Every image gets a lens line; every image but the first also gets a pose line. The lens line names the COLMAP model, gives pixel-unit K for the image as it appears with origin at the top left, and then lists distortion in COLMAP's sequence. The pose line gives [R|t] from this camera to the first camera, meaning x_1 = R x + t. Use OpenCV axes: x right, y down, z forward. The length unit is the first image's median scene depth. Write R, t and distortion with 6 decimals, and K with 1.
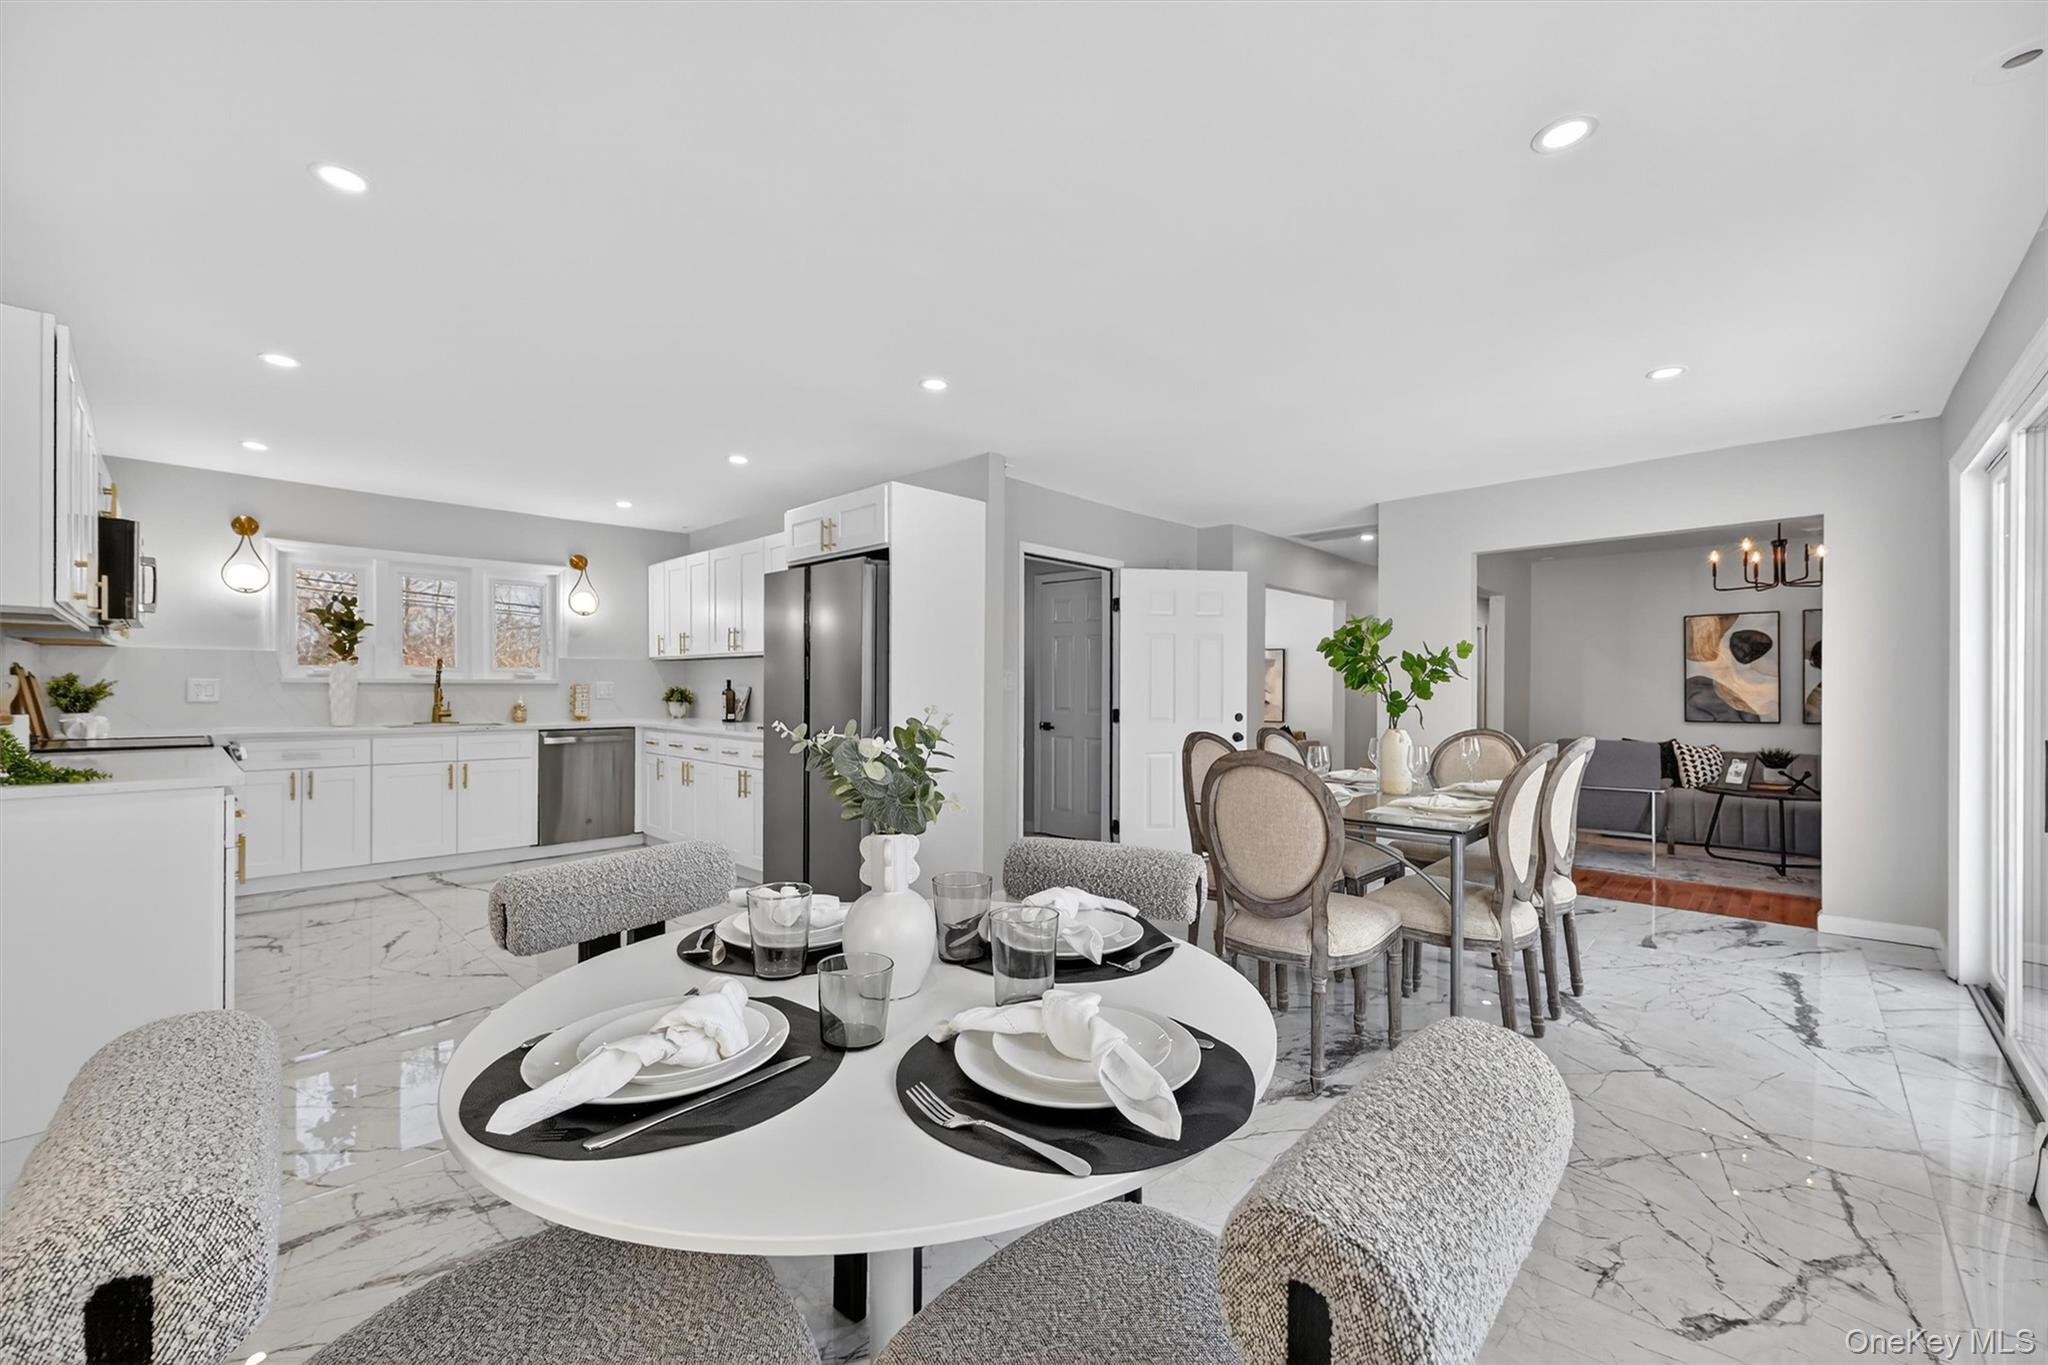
lens RADIAL K [[807.9, 0, 1024.5], [0, 807.9, 685.3], [0, 0, 1]] dist [-0.001908, -0.000349]
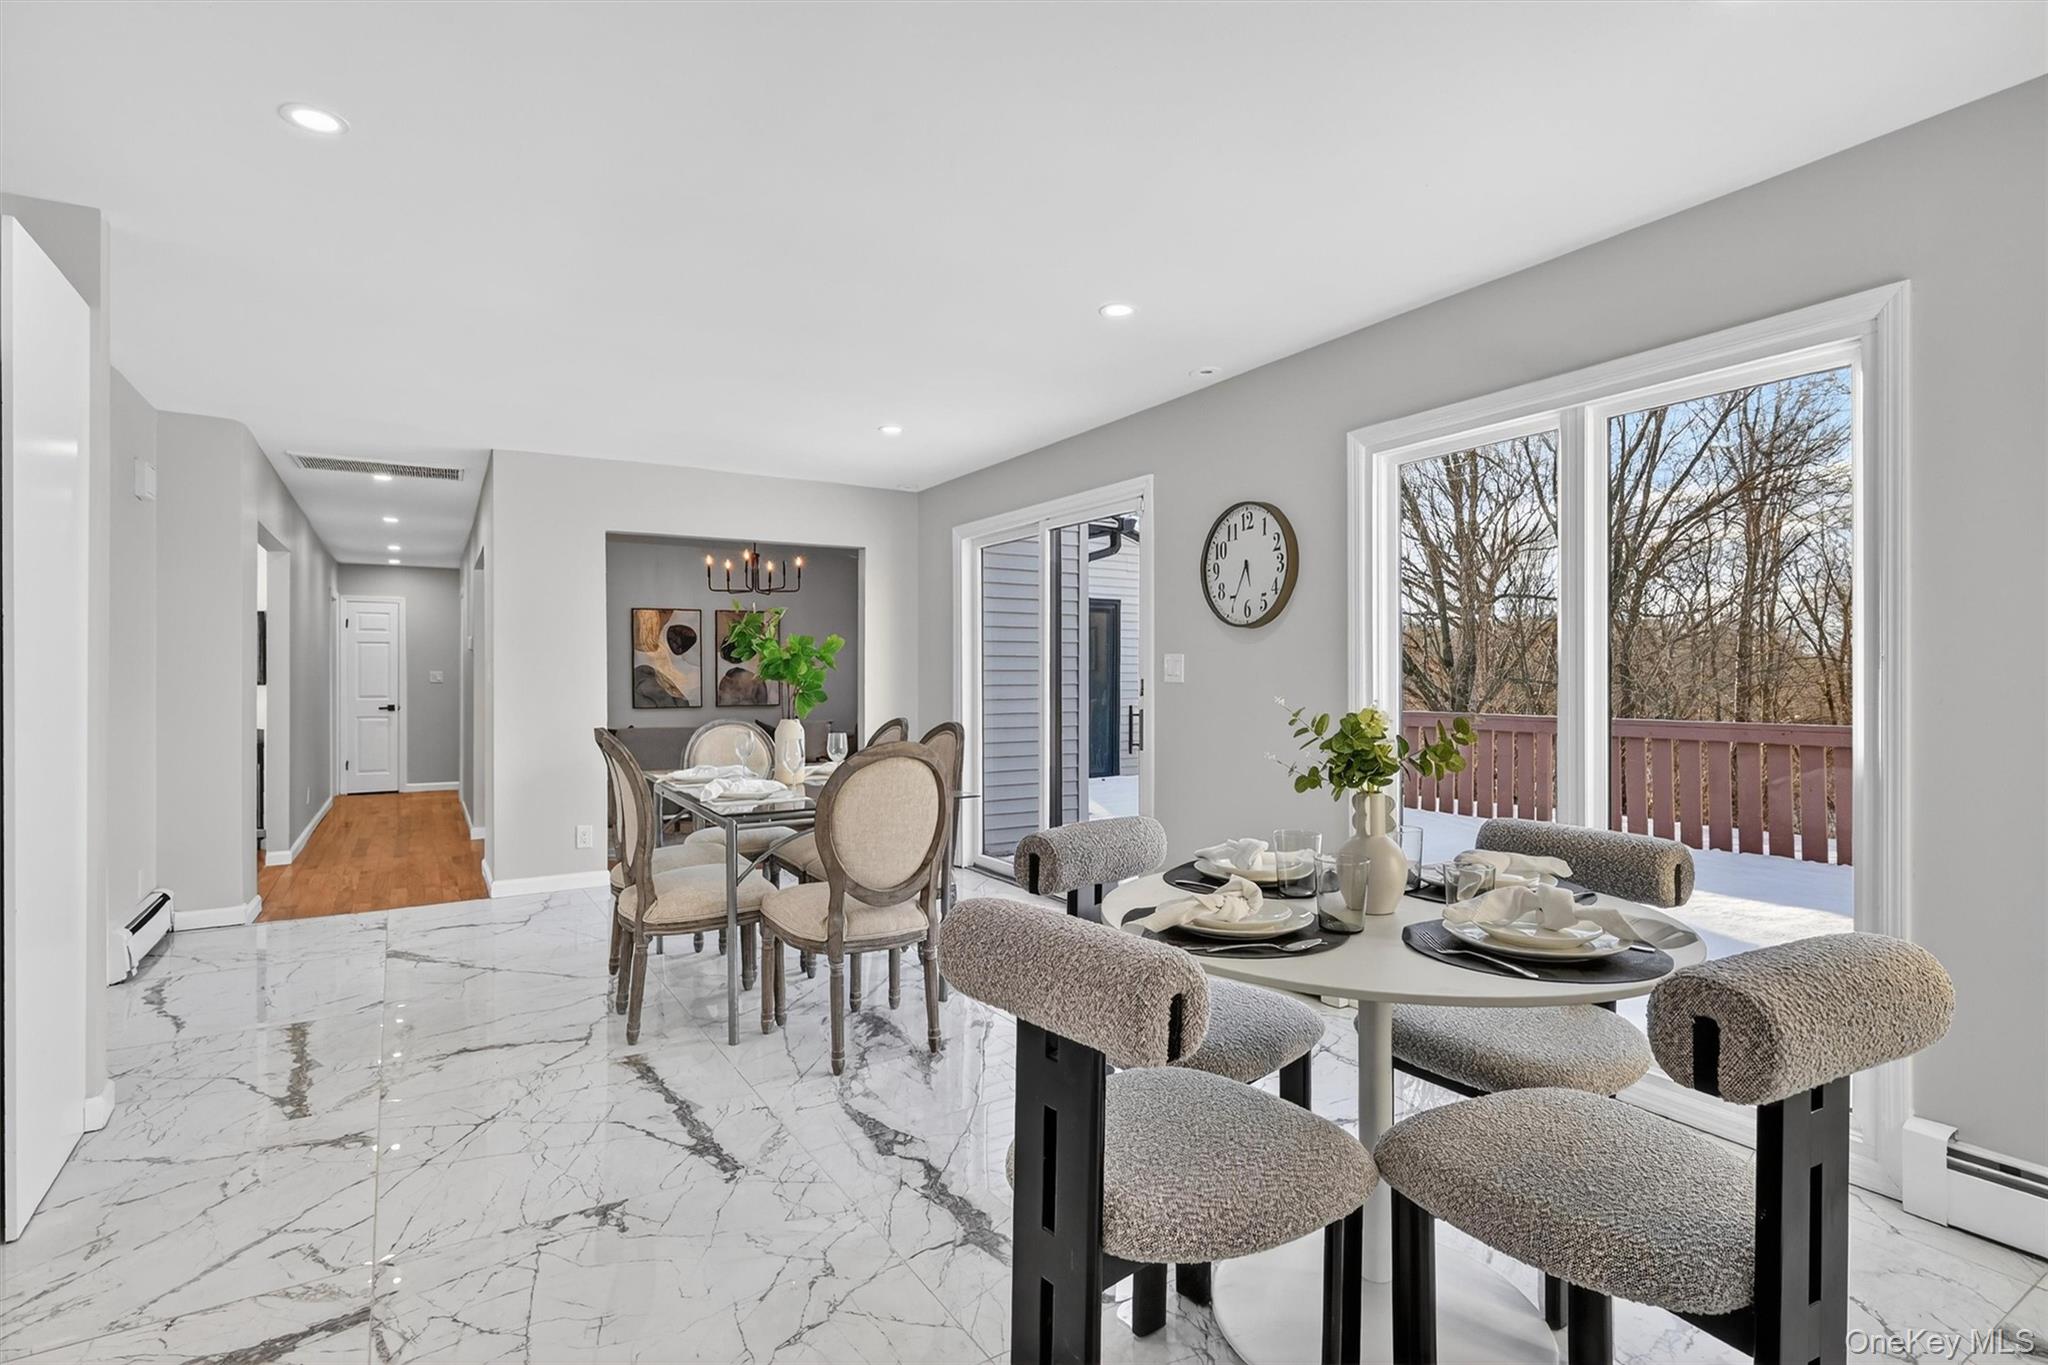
lens RADIAL K [[993.0, 0, 1024.0], [0, 993.0, 682.5], [0, 0, 1]] dist [-0.000398, -0.000323]
pose [[0.256098, -0.011193, 0.966586, -0.367682], [0.000608, 0.999935, 0.011418, -0.004504], [-0.966651, -0.002336, 0.256088, 0.217406]]
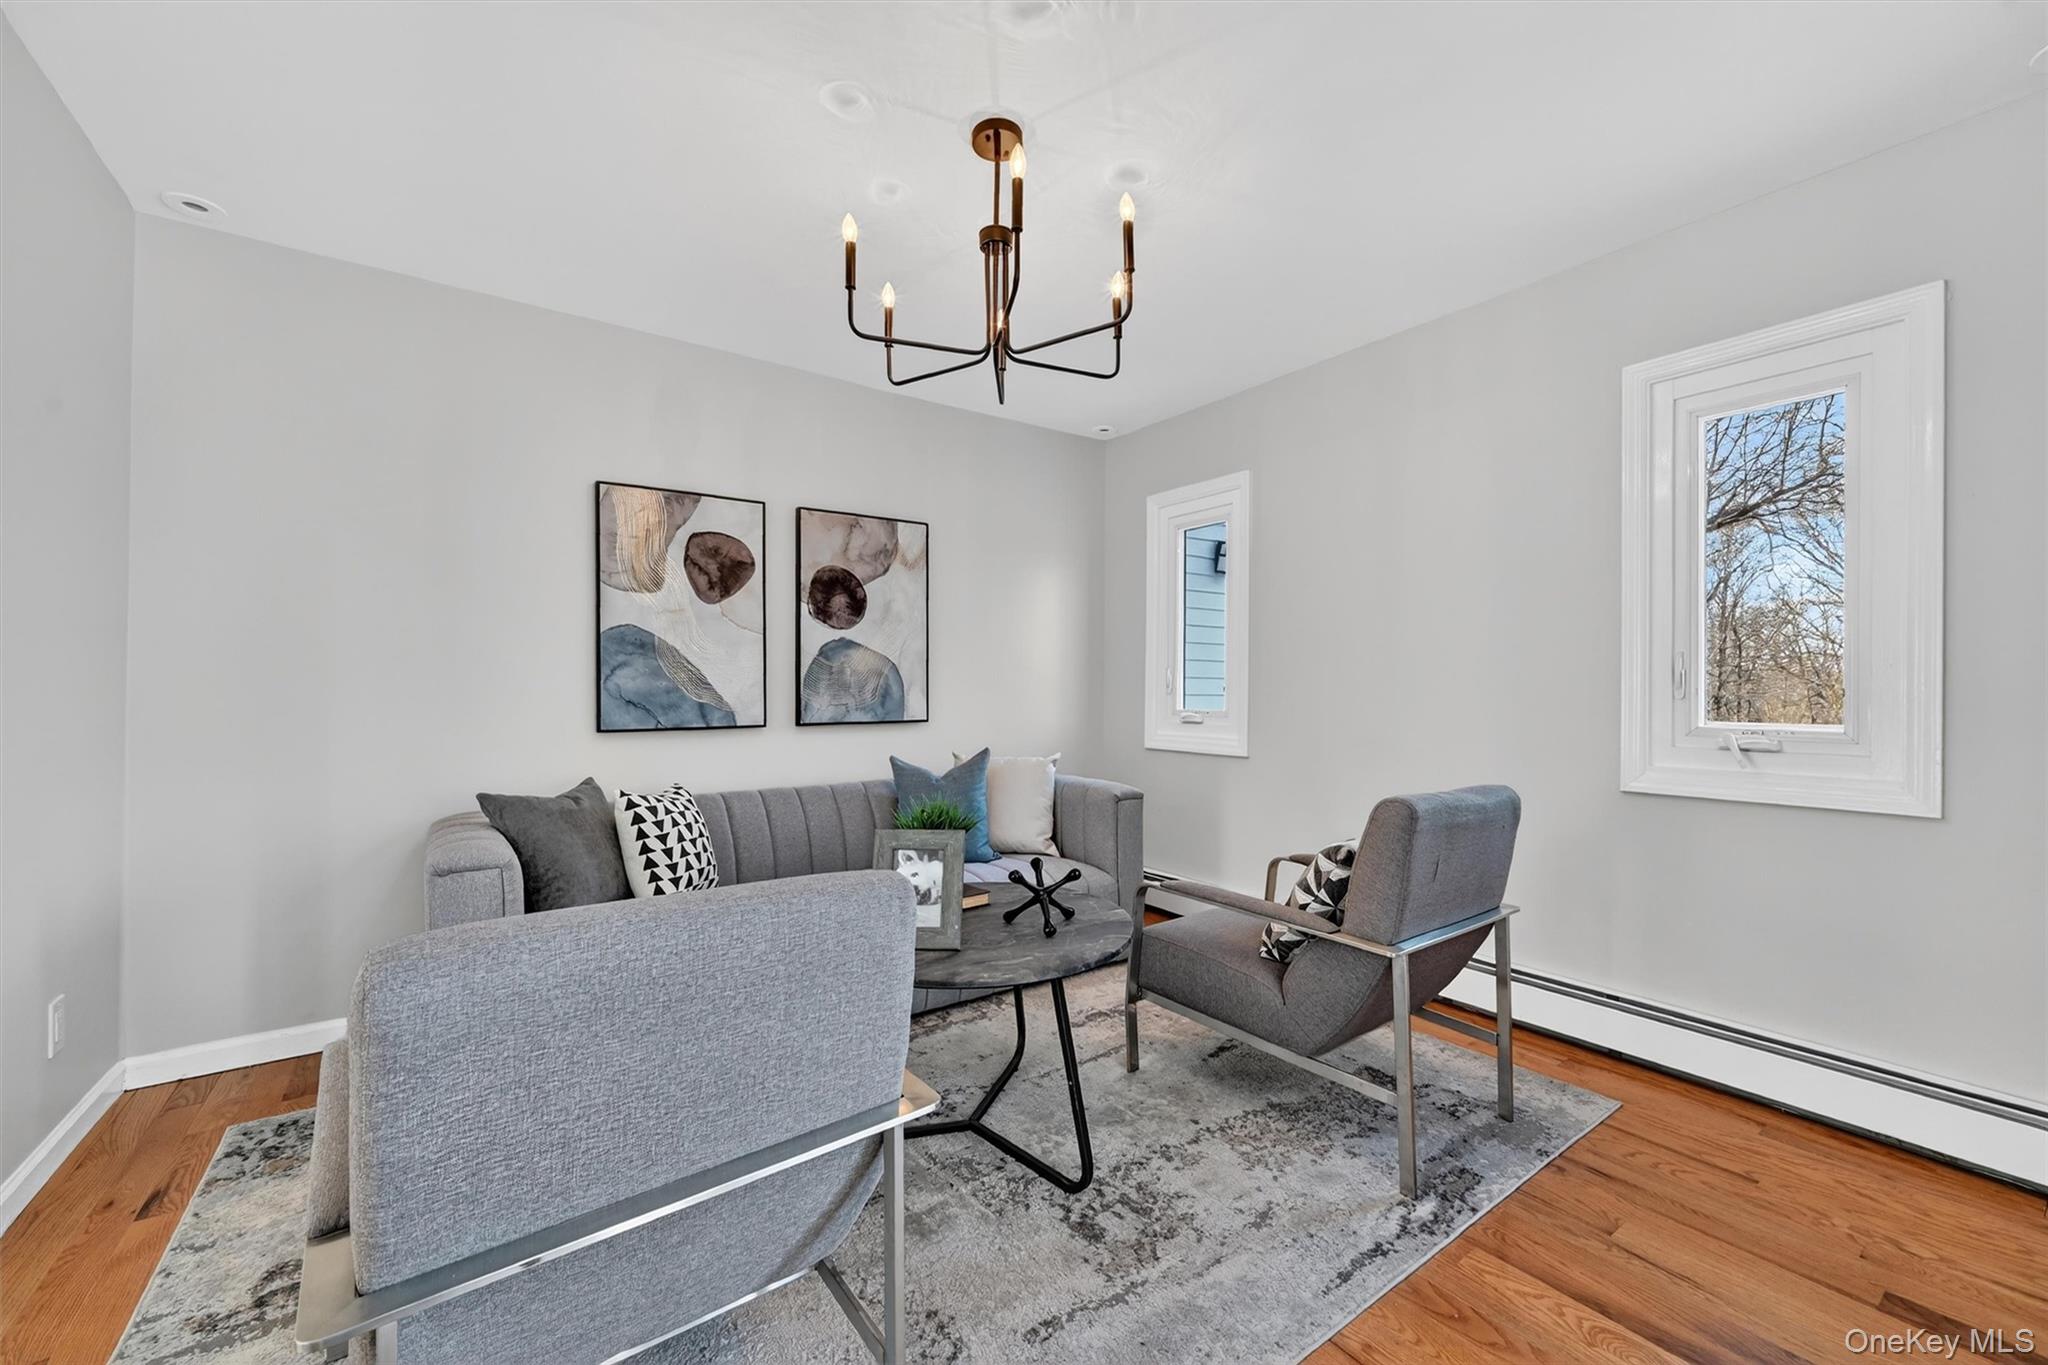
lens RADIAL K [[816.0, 0, 1038.6], [0, 816.0, 702.2], [0, 0, 1]] dist [-0.002177, -0.000215]
pose [[0.169390, -0.019386, 0.985358, 0.535531], [-0.004117, 0.999784, 0.020378, 0.024190], [-0.985540, -0.007509, 0.169274, 0.858253]]
